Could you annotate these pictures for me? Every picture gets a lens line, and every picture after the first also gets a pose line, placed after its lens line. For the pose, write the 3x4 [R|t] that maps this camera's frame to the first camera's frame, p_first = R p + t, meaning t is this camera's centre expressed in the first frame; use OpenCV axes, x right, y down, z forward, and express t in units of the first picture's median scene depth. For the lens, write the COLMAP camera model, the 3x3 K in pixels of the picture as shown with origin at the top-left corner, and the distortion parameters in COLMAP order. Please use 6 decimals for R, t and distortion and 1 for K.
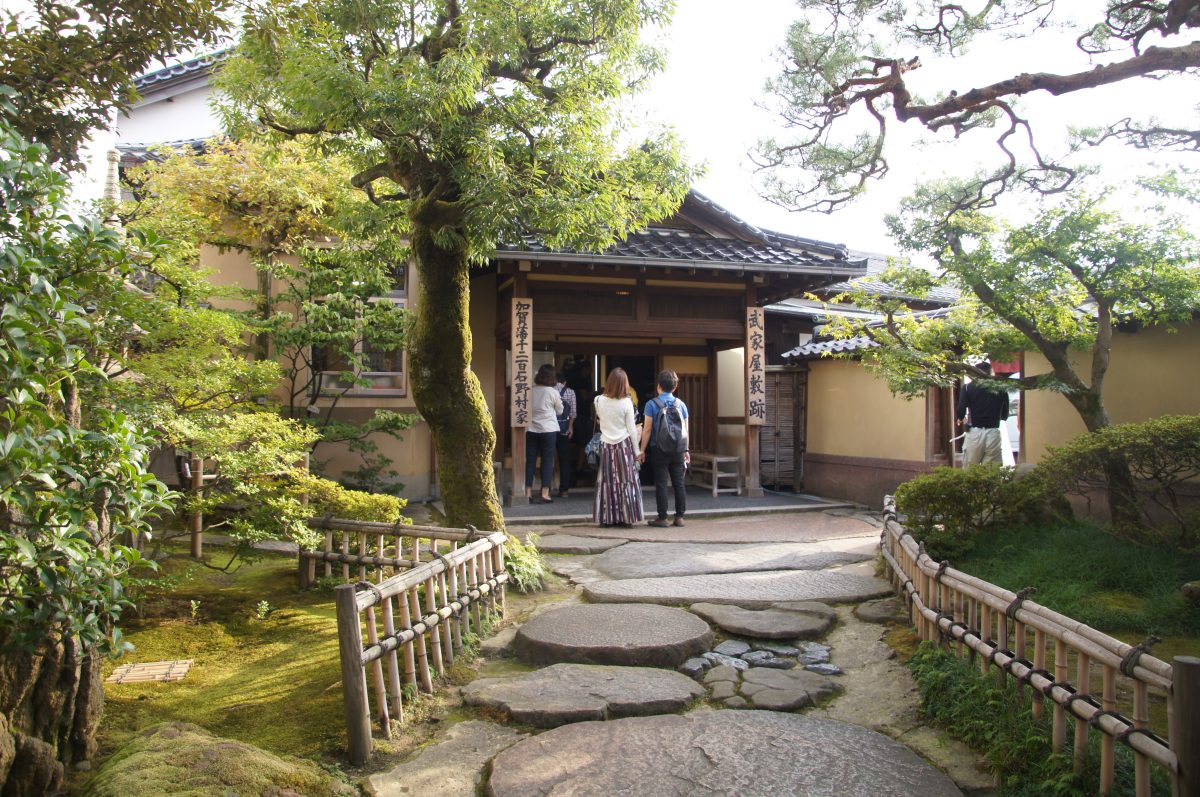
lens RADIAL K [[843.8, 0, 600.0], [0, 843.8, 398.5], [0, 0, 1]] dist [-0.082153, 0.001726]
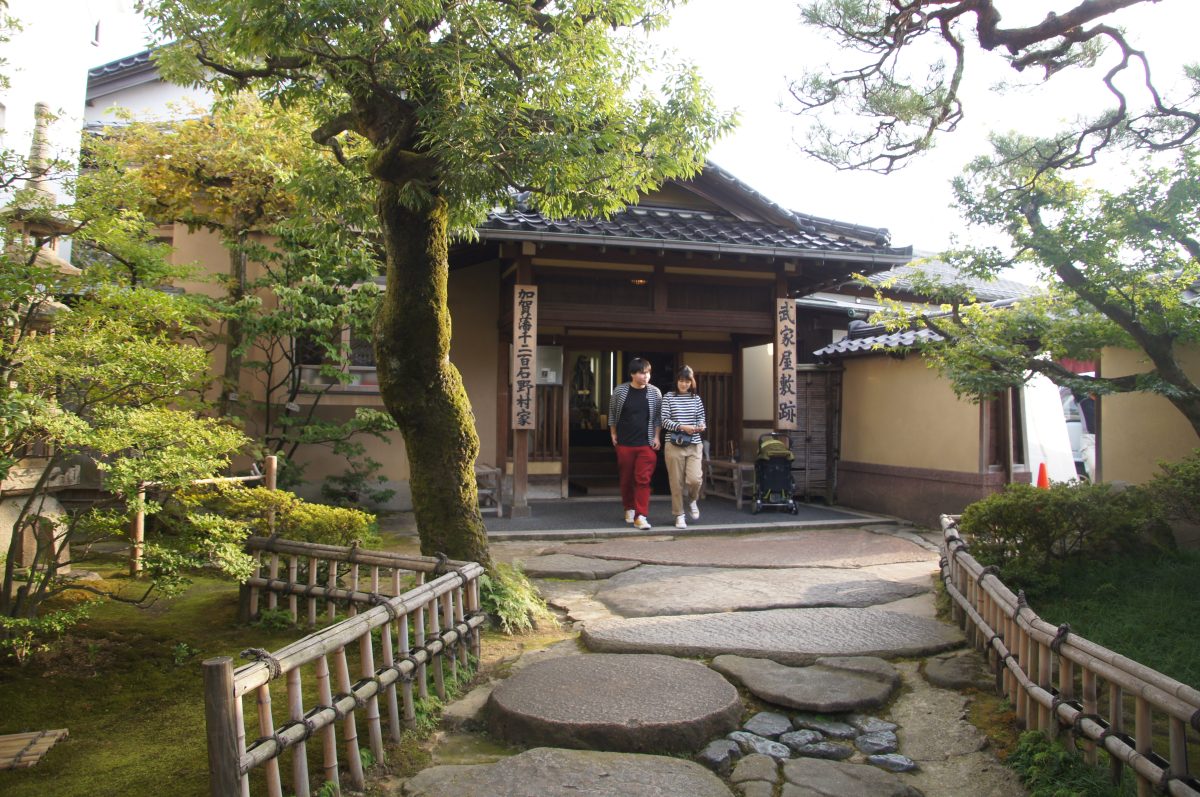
lens RADIAL K [[843.8, 0, 600.0], [0, 843.8, 398.5], [0, 0, 1]] dist [-0.082153, 0.001726]
pose [[0.999658, 0.009954, -0.024186, 0.015004], [-0.009981, 0.999950, -0.001012, 0.002089], [0.024175, 0.001253, 0.999707, 0.175338]]
